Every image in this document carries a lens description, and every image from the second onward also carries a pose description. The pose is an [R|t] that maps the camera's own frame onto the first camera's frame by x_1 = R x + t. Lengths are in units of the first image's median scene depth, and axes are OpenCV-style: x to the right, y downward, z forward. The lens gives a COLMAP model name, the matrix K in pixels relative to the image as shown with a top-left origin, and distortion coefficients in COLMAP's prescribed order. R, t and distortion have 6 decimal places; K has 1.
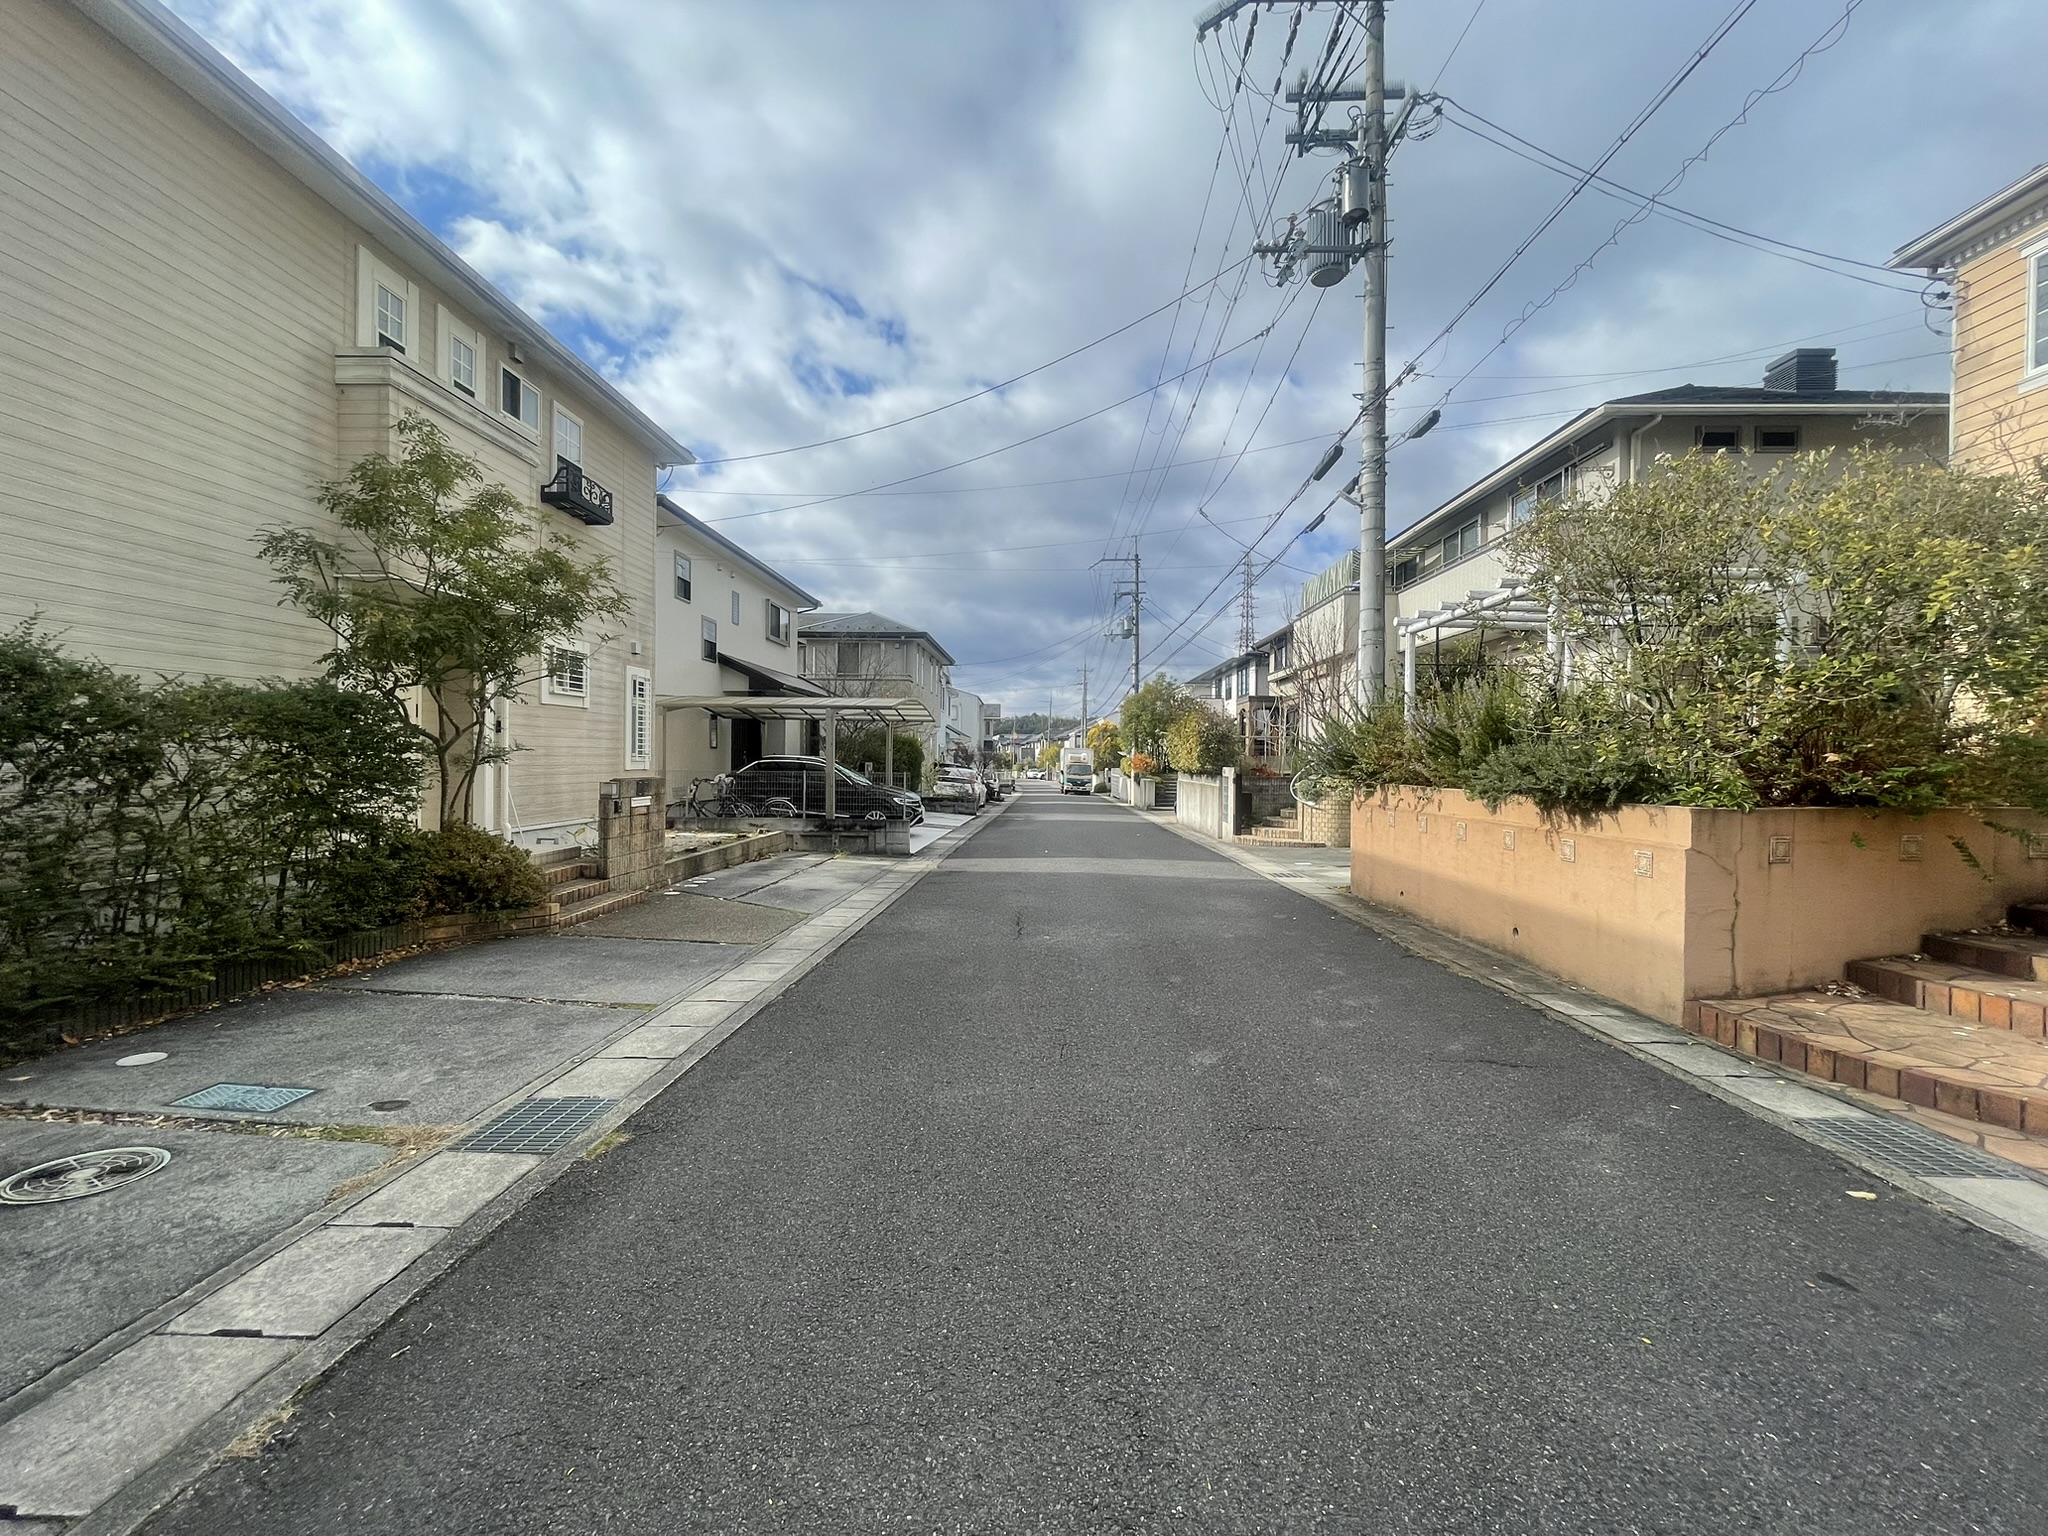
lens RADIAL K [[823.0, 0, 1024.0], [0, 823.0, 768.0], [0, 0, 1]] dist [0.000914, -0.000411]
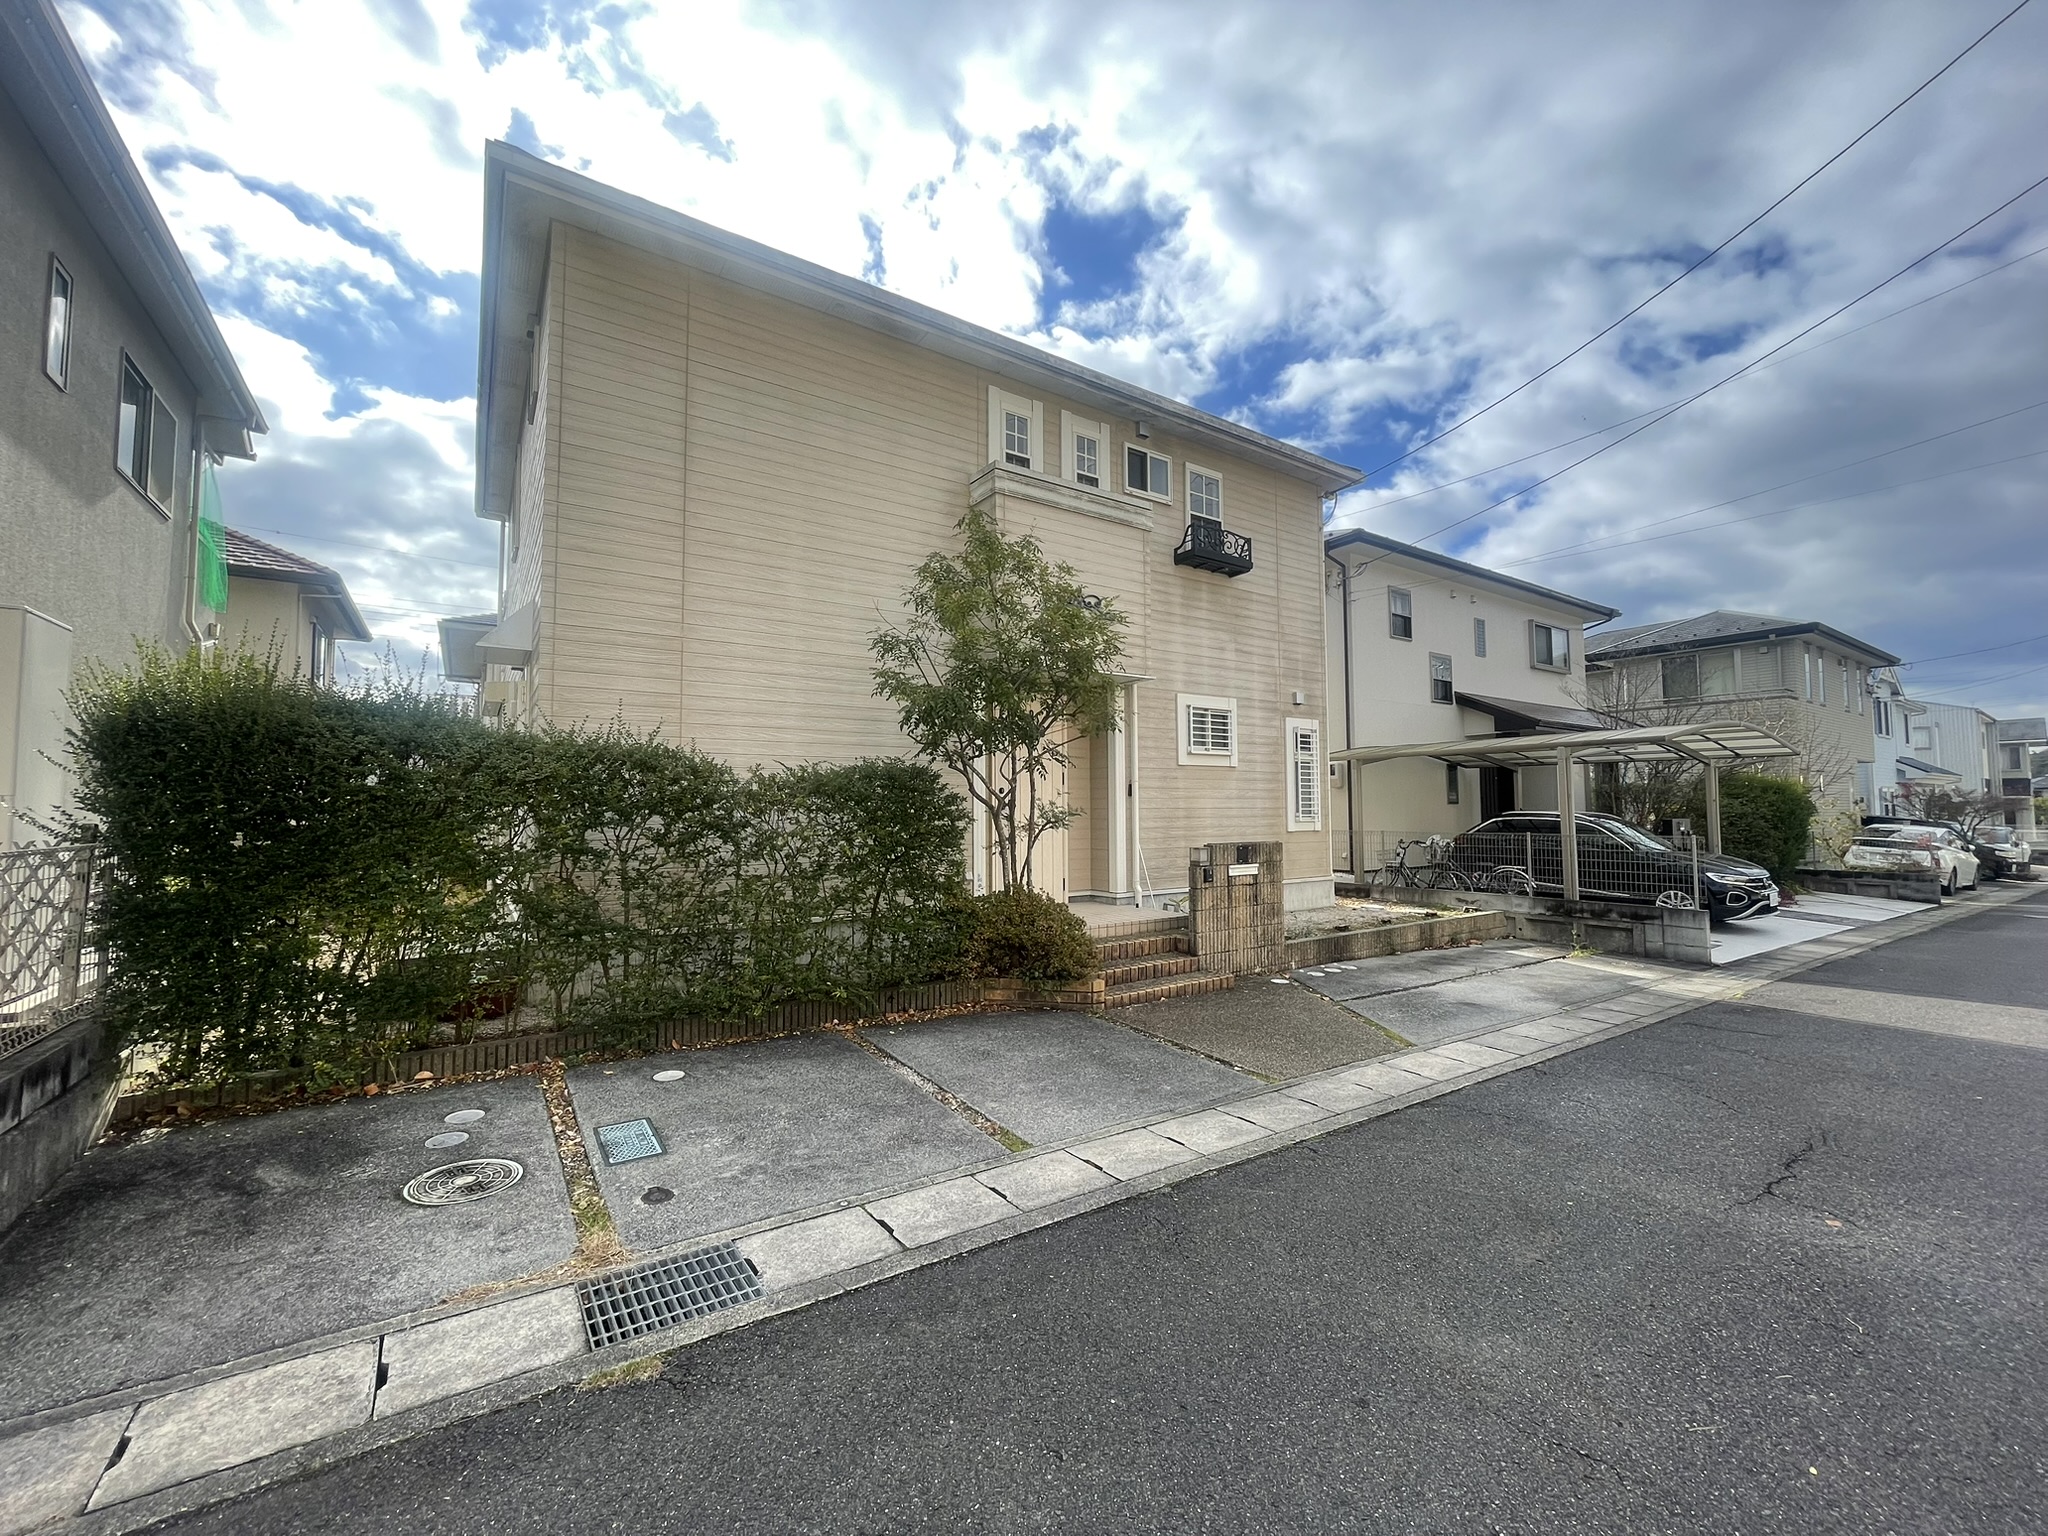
lens RADIAL K [[821.3, 0, 1022.7], [0, 821.3, 753.3], [0, 0, 1]] dist [-0.006745, -0.000220]
pose [[0.586621, -0.084077, -0.805486, 0.100032], [0.009168, 0.995222, -0.097204, 0.001596], [0.809810, 0.049637, 0.584589, 0.290723]]
